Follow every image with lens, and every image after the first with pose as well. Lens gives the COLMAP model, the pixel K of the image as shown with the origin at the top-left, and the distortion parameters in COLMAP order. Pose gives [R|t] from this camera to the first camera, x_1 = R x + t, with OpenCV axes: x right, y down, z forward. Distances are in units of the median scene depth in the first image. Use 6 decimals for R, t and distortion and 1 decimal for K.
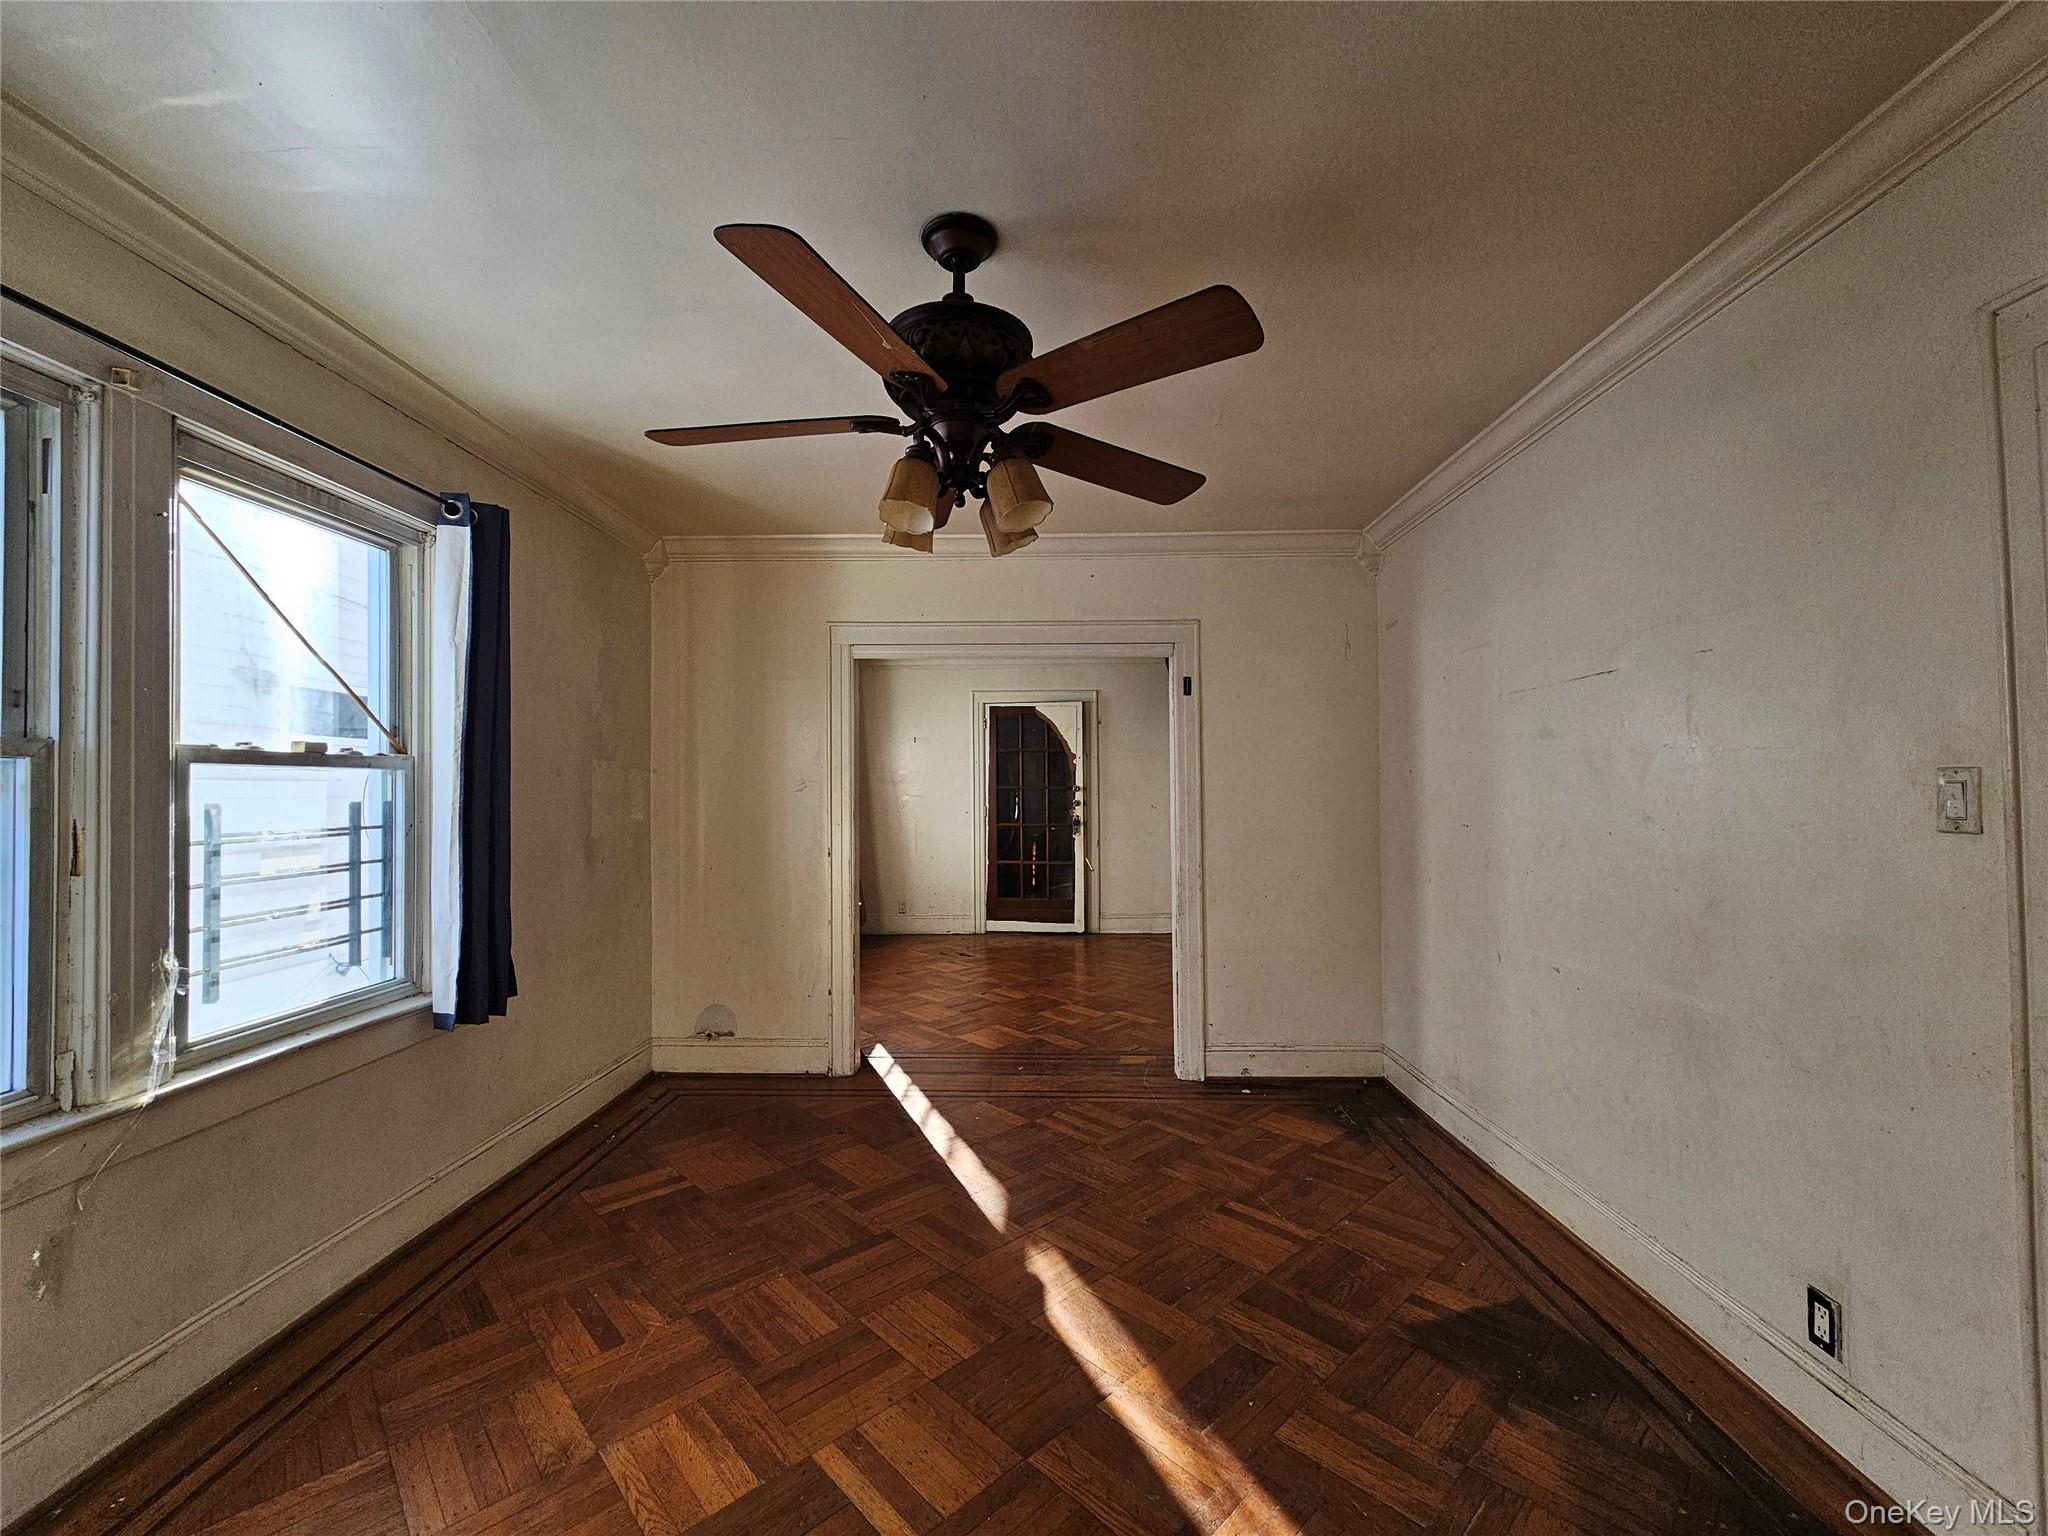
lens RADIAL K [[834.9, 0, 1020.5], [0, 834.9, 772.4], [0, 0, 1]] dist [0.007604, 0.000321]
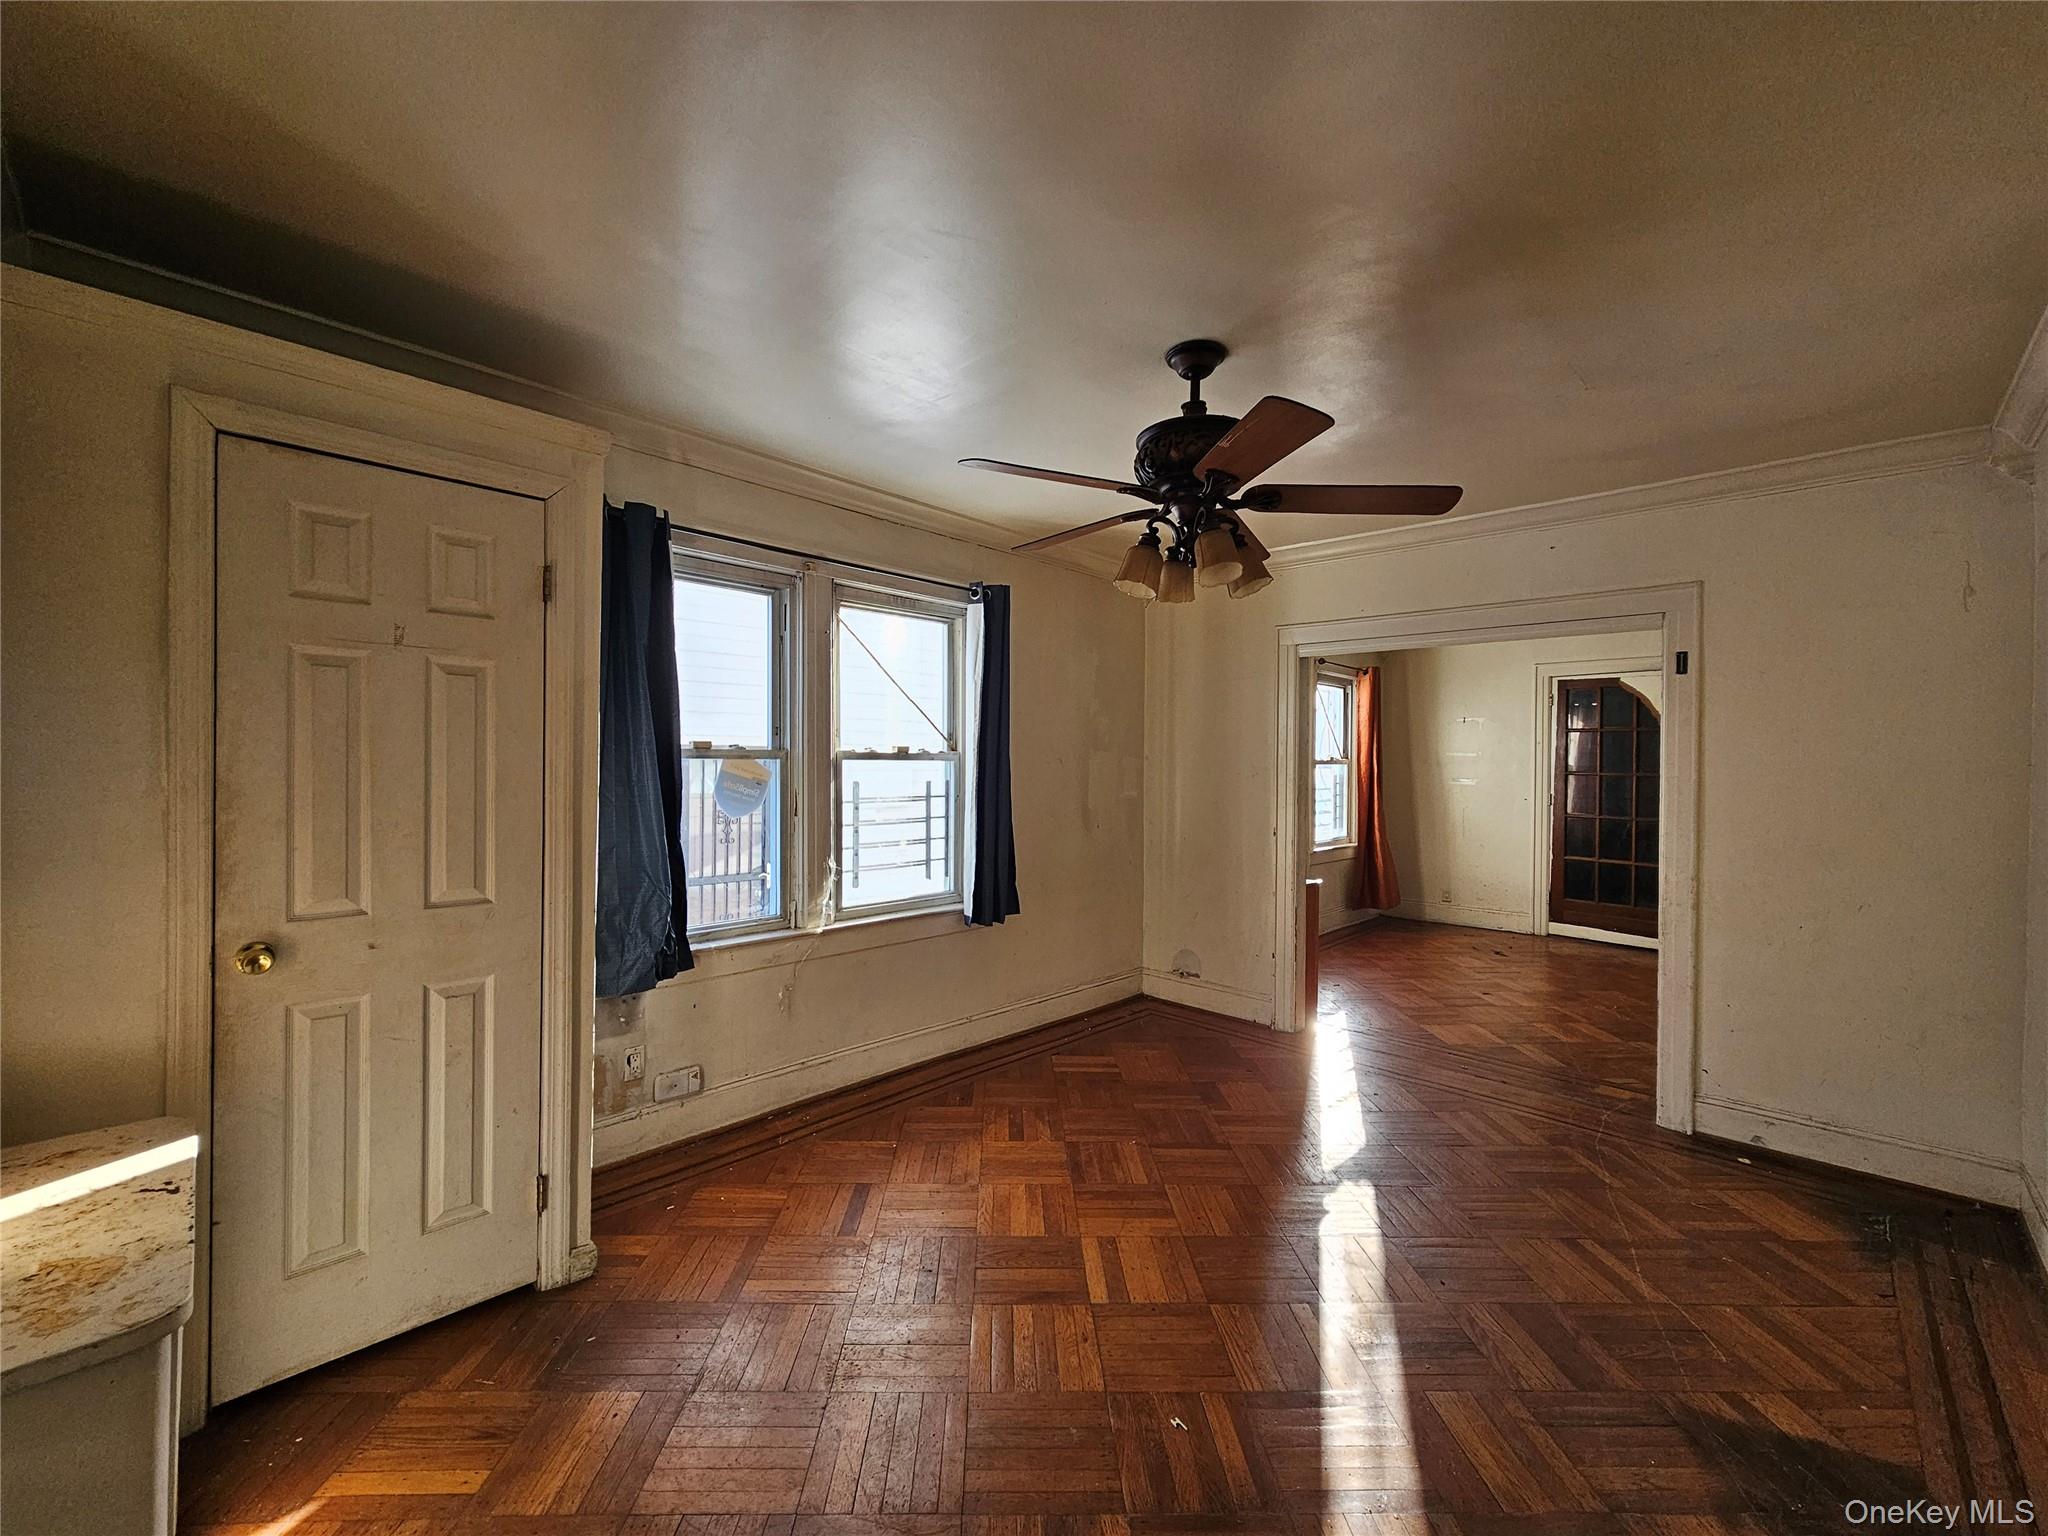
lens RADIAL K [[834.9, 0, 1033.0], [0, 834.9, 770.0], [0, 0, 1]] dist [0.007604, 0.000321]
pose [[0.749409, 0.020061, -0.661804, 0.432967], [-0.000498, 0.999558, 0.029736, -0.033445], [0.662108, -0.021954, 0.749087, -0.092579]]
